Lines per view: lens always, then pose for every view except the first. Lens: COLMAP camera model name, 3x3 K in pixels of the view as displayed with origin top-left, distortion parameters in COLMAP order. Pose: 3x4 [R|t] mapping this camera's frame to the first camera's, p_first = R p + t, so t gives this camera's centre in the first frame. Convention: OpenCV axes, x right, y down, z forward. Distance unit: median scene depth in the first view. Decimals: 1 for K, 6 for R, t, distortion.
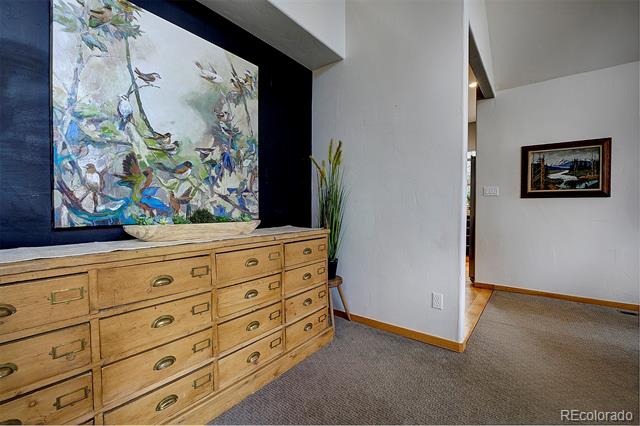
lens RADIAL K [[279.2, 0, 319.8], [0, 279.2, 210.4], [0, 0, 1]] dist [-0.014348, -0.000069]
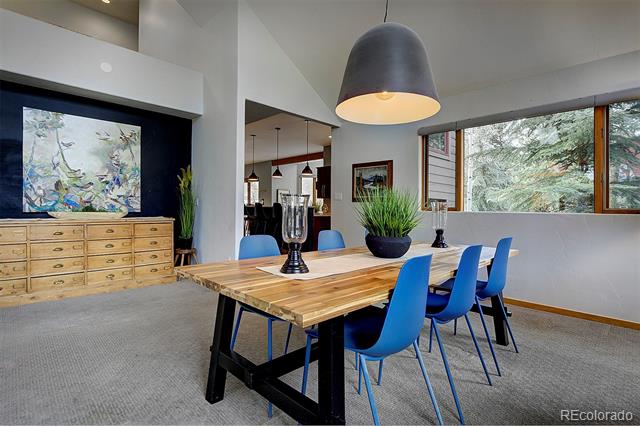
lens RADIAL K [[313.2, 0, 320.5], [0, 313.2, 208.5], [0, 0, 1]] dist [-0.000382, -0.000315]
pose [[0.991681, 0.014422, -0.127909, 1.553443], [-0.015841, 0.999824, -0.010083, 0.011797], [0.127741, 0.012025, 0.991735, -1.098294]]
